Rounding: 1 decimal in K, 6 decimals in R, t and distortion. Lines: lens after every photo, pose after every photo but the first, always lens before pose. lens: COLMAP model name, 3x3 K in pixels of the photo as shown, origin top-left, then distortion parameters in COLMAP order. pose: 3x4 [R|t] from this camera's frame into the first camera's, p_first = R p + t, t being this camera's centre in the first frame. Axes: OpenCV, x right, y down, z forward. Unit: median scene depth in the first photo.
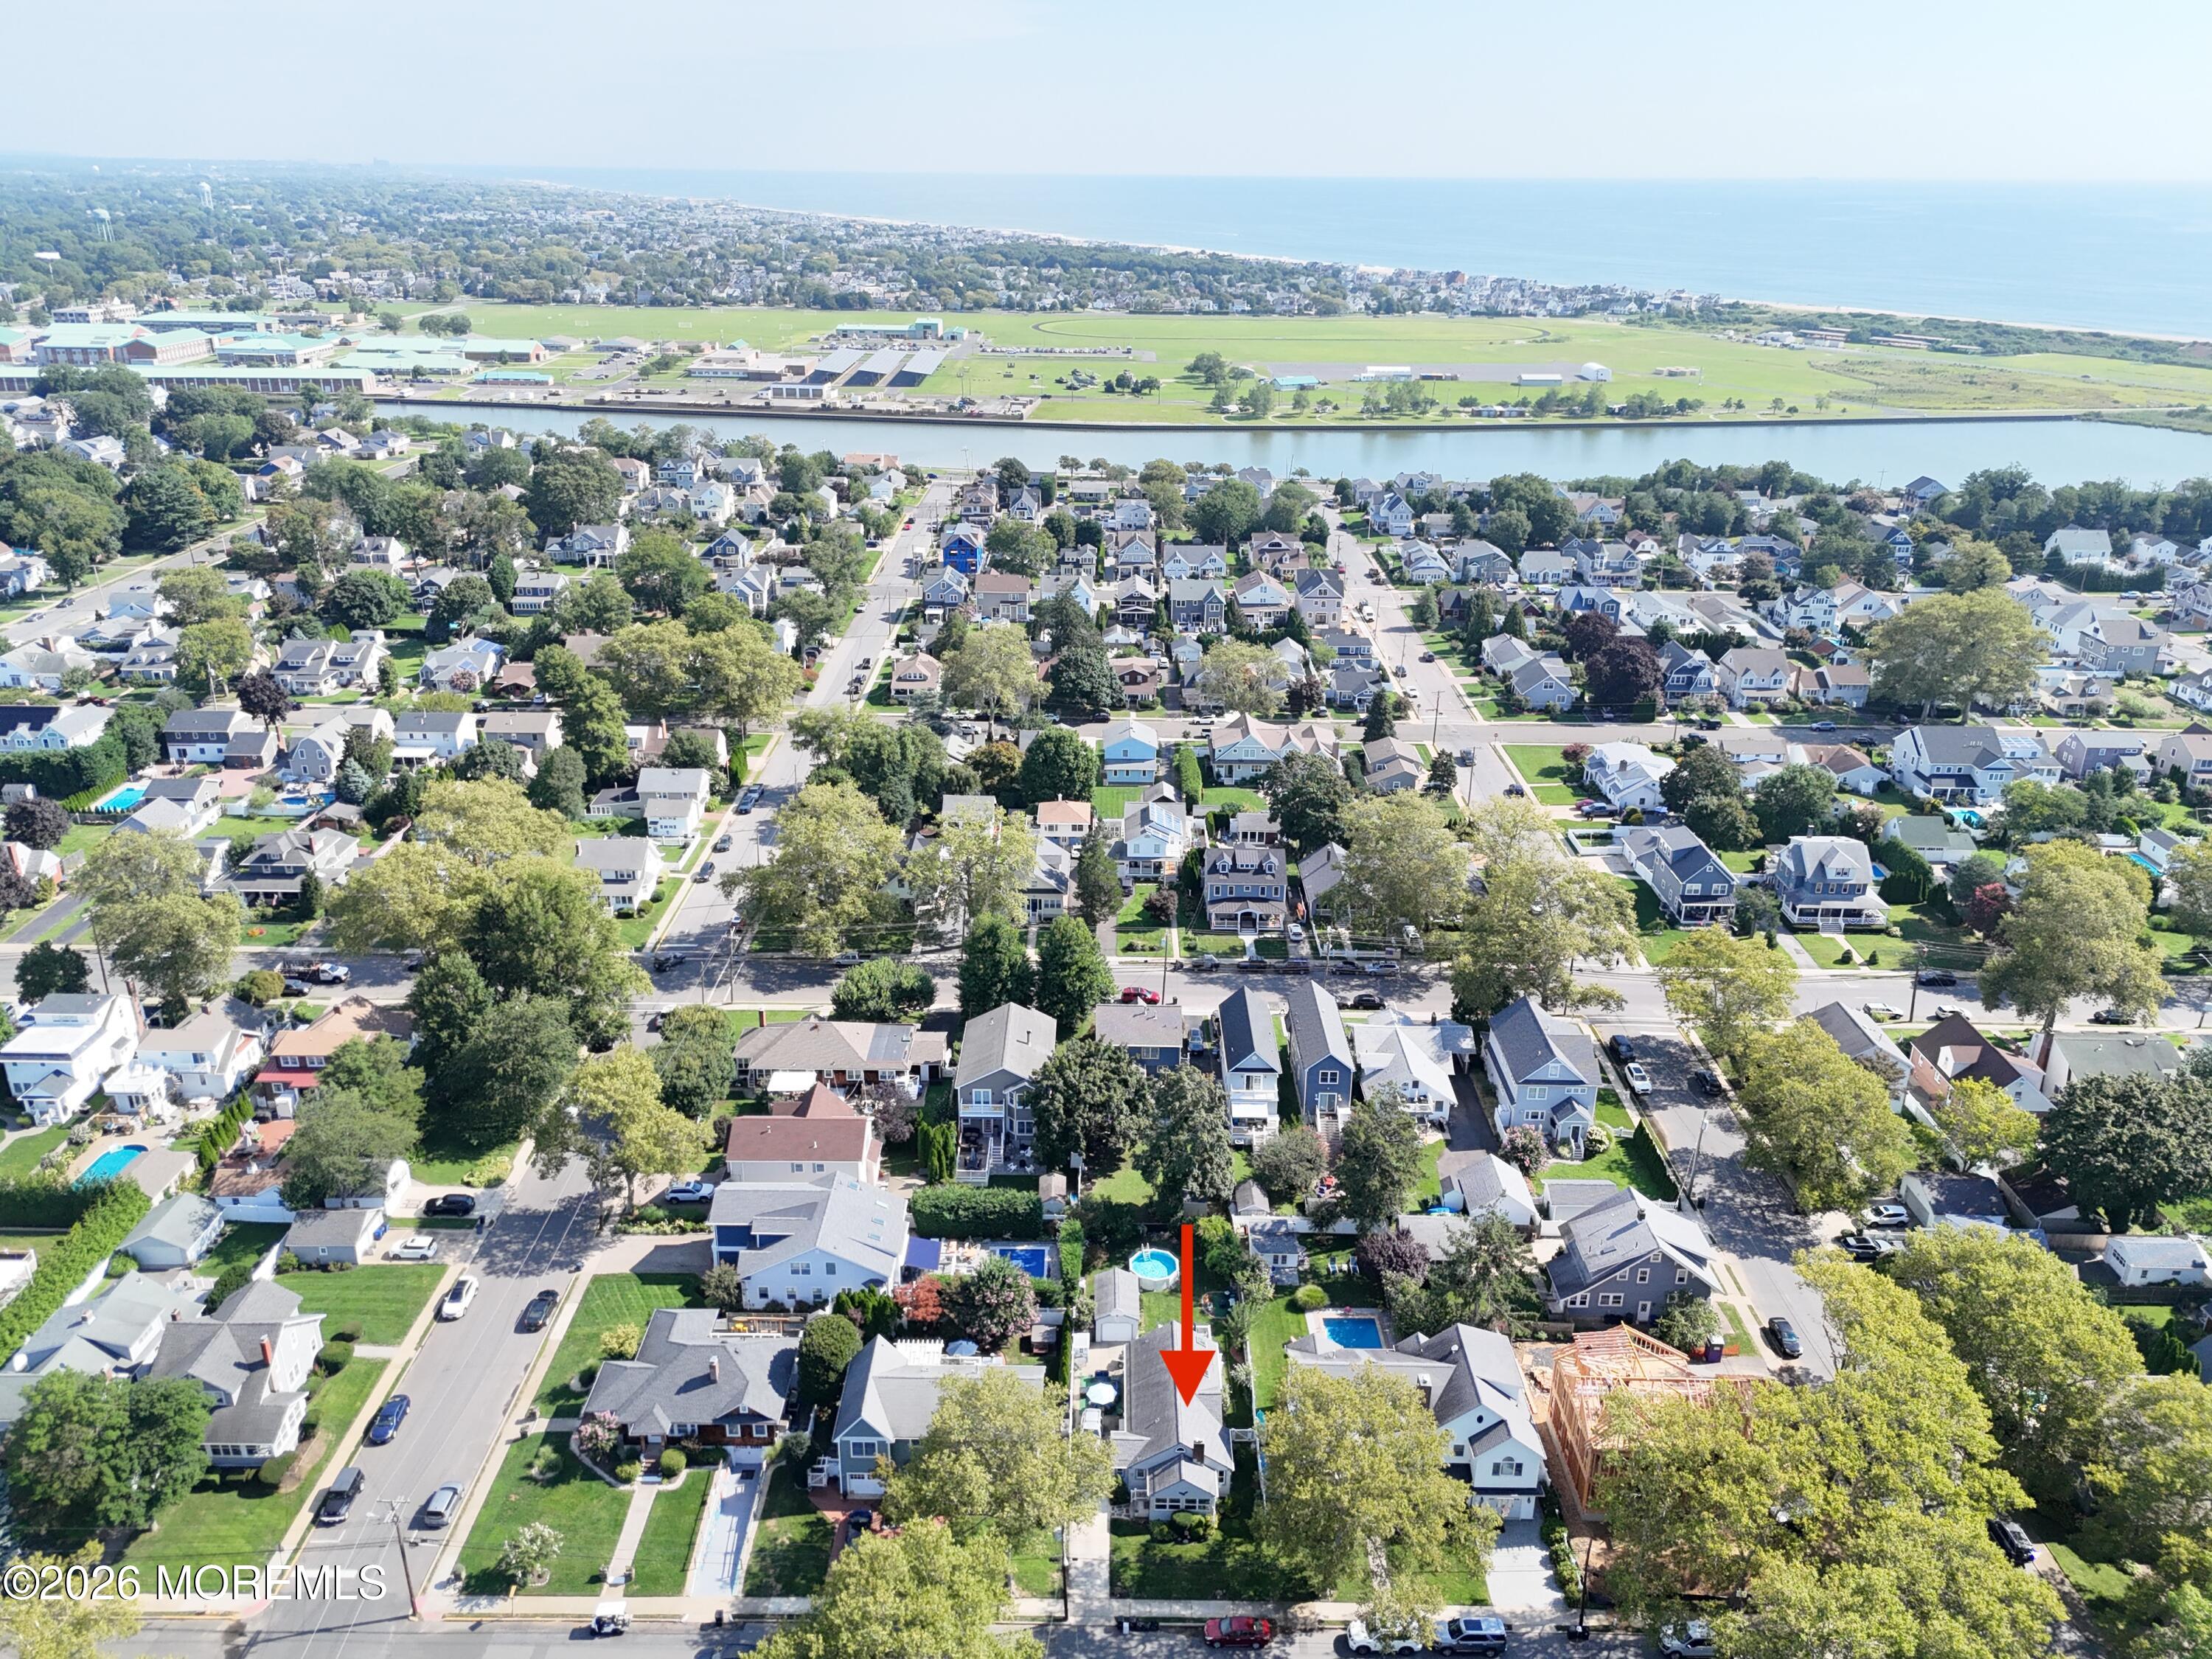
lens RADIAL K [[1609.1, 0, 1099.7], [0, 1609.1, 824.3], [0, 0, 1]] dist [0.070066, -0.070319]
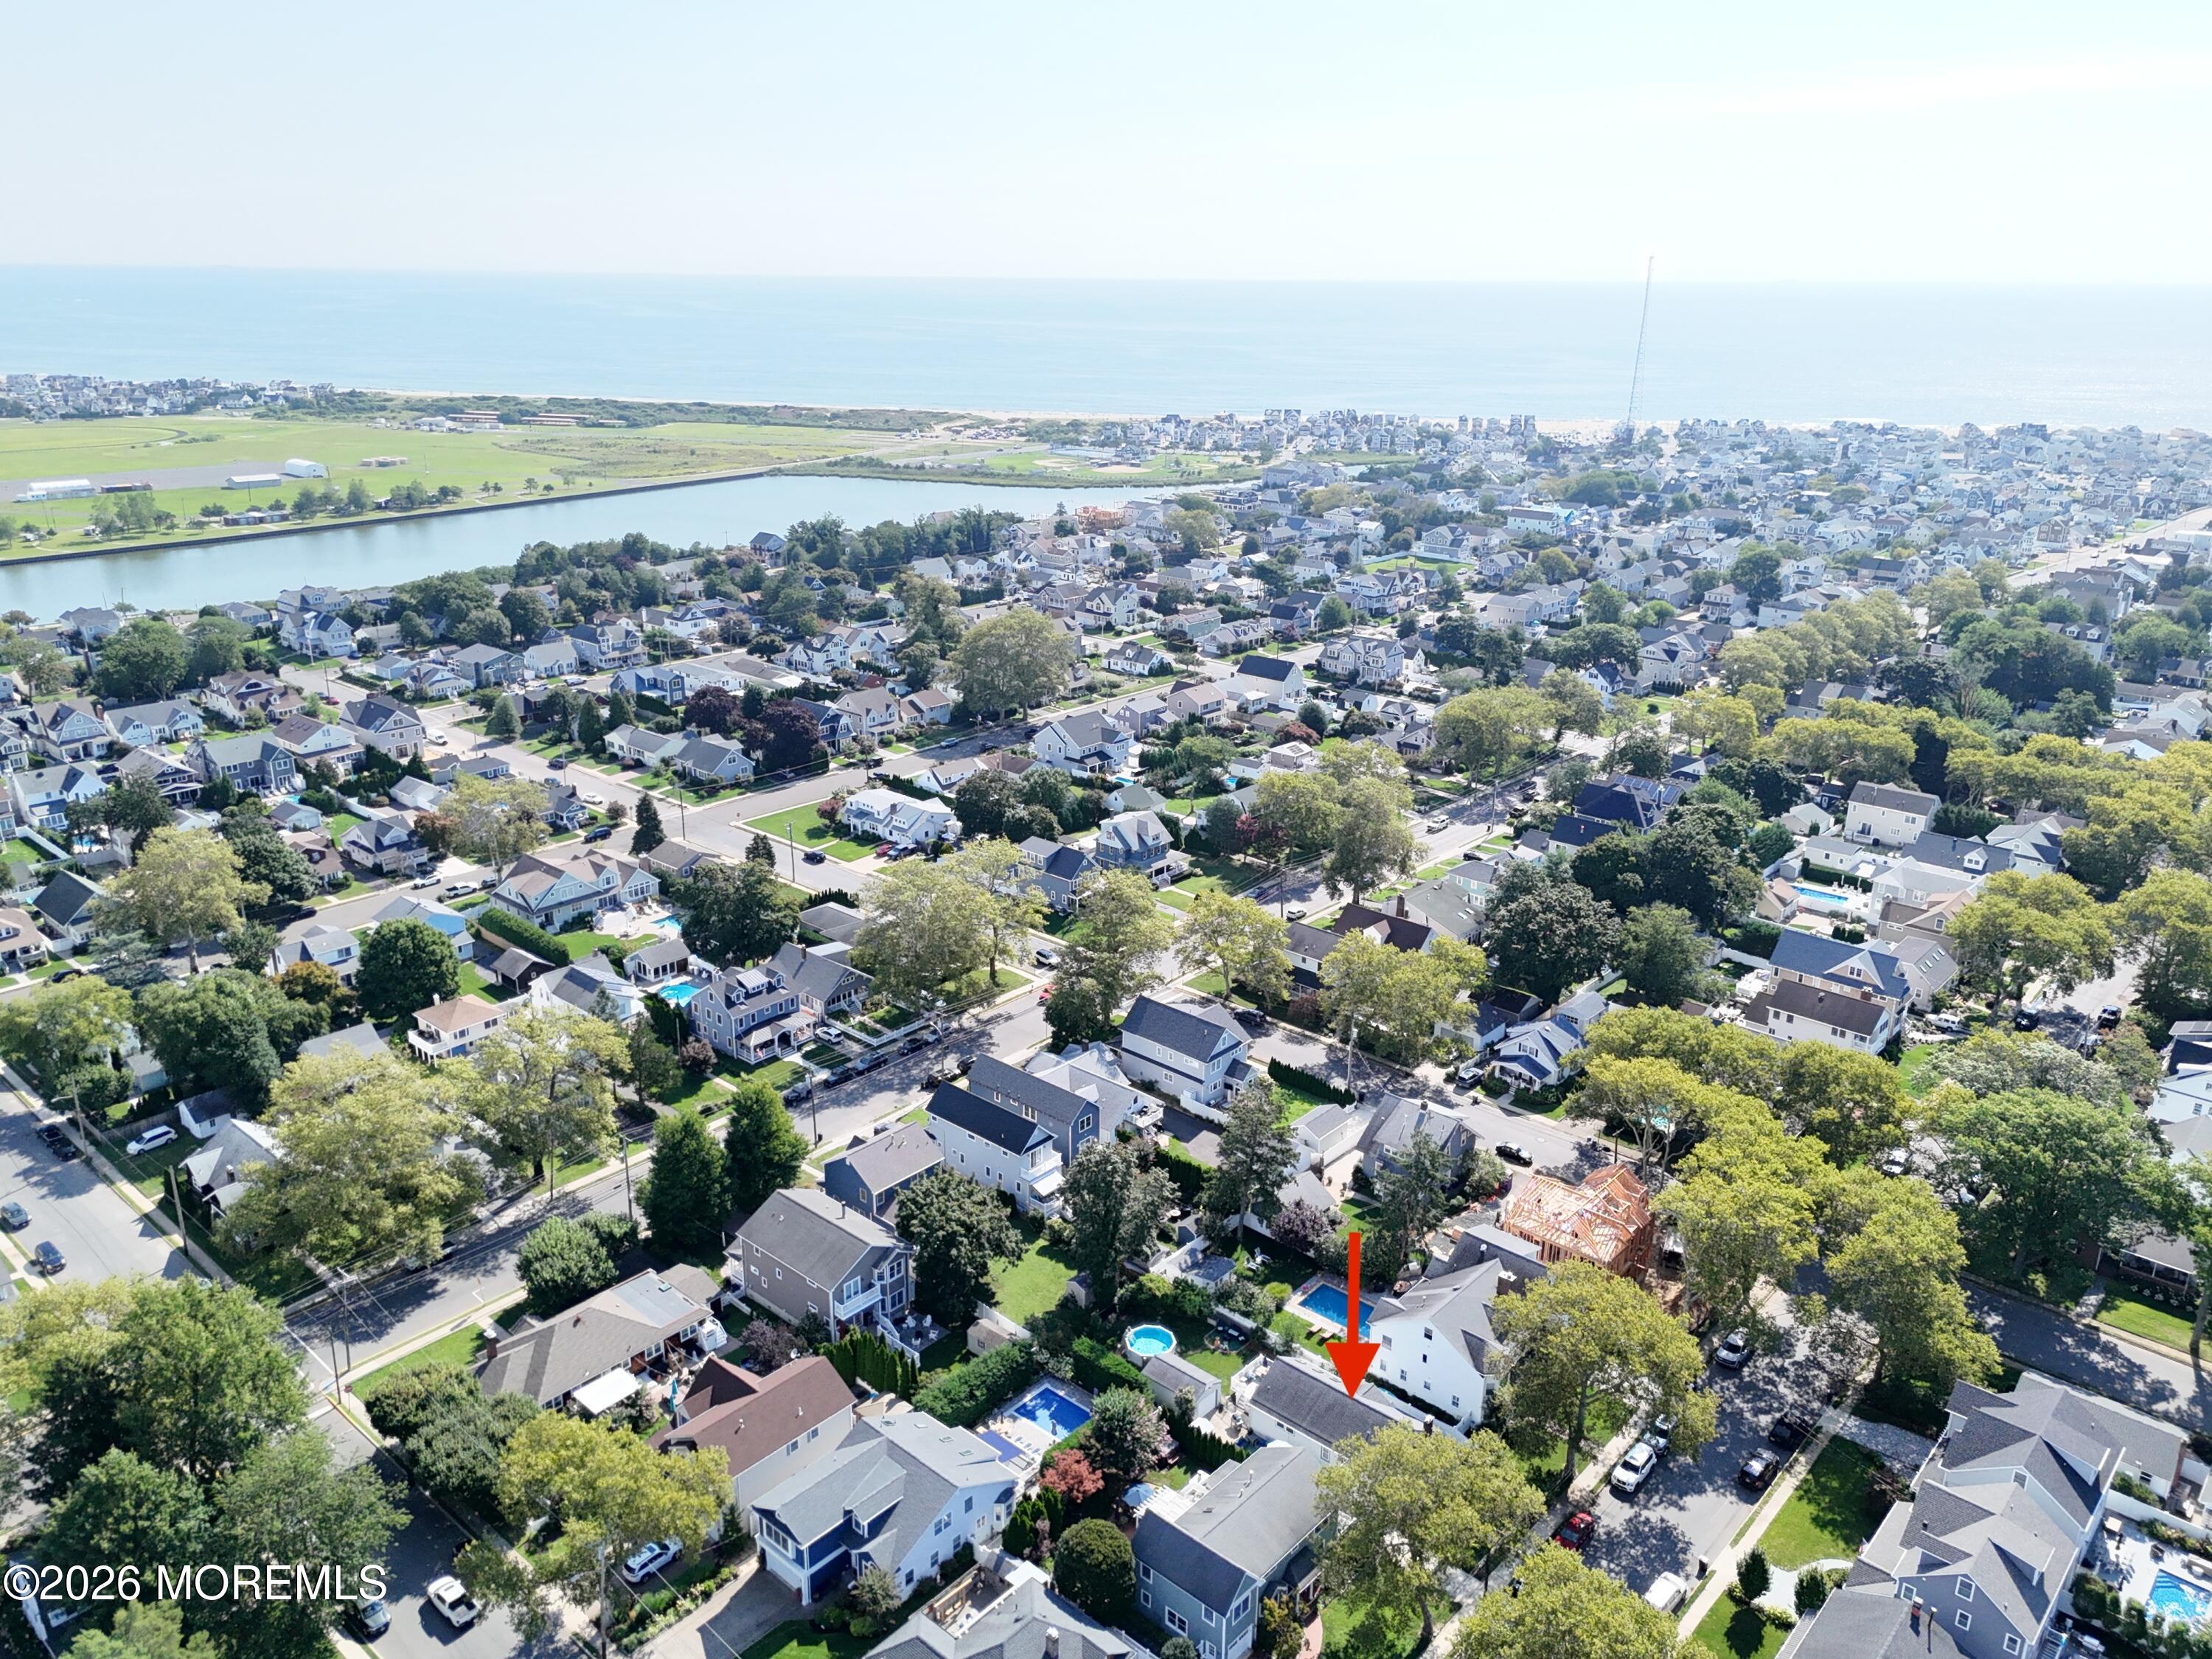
lens RADIAL K [[1609.1, 0, 1099.7], [0, 1609.1, 824.3], [0, 0, 1]] dist [0.070066, -0.070319]
pose [[0.664513, -0.244480, 0.706153, -0.525631], [0.277814, 0.958062, 0.070262, -0.096057], [-0.693716, 0.149489, 0.704565, 0.228361]]
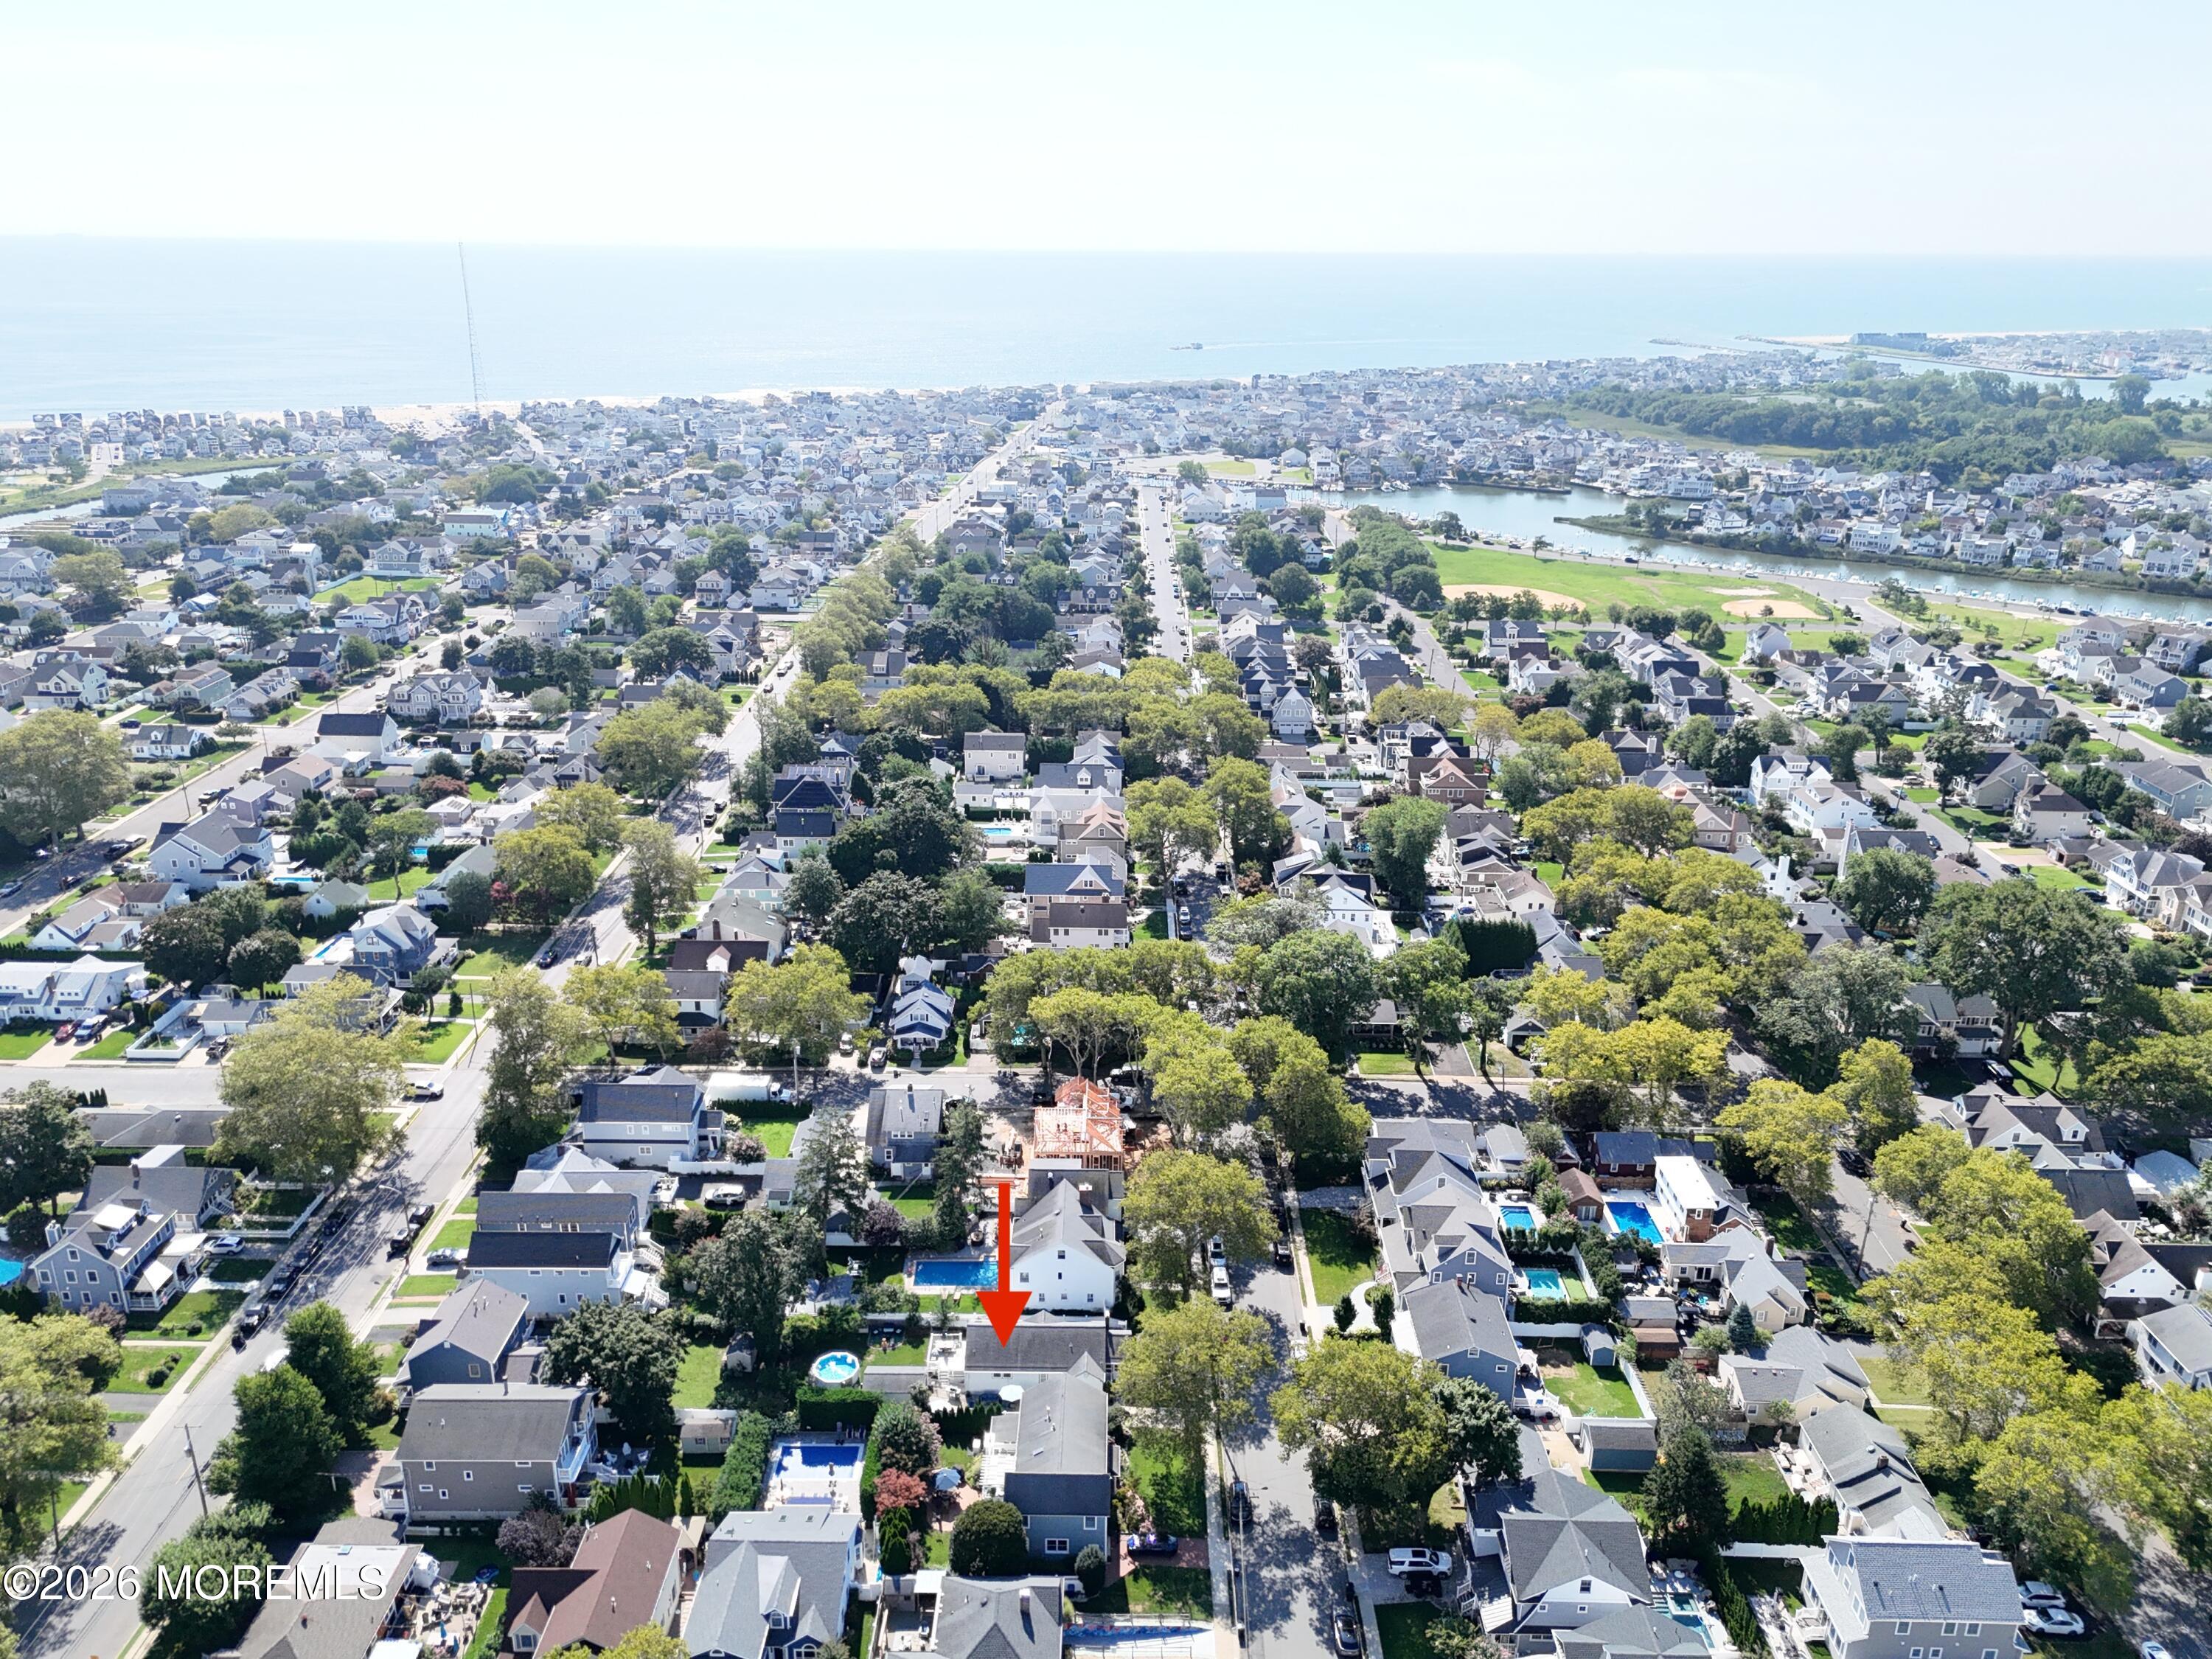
lens RADIAL K [[1609.1, 0, 1099.7], [0, 1609.1, 824.3], [0, 0, 1]] dist [0.070066, -0.070319]
pose [[0.004810, -0.344203, 0.938883, -0.741617], [0.365170, 0.874658, 0.318786, -0.284575], [-0.930928, 0.341319, 0.129899, 0.483734]]
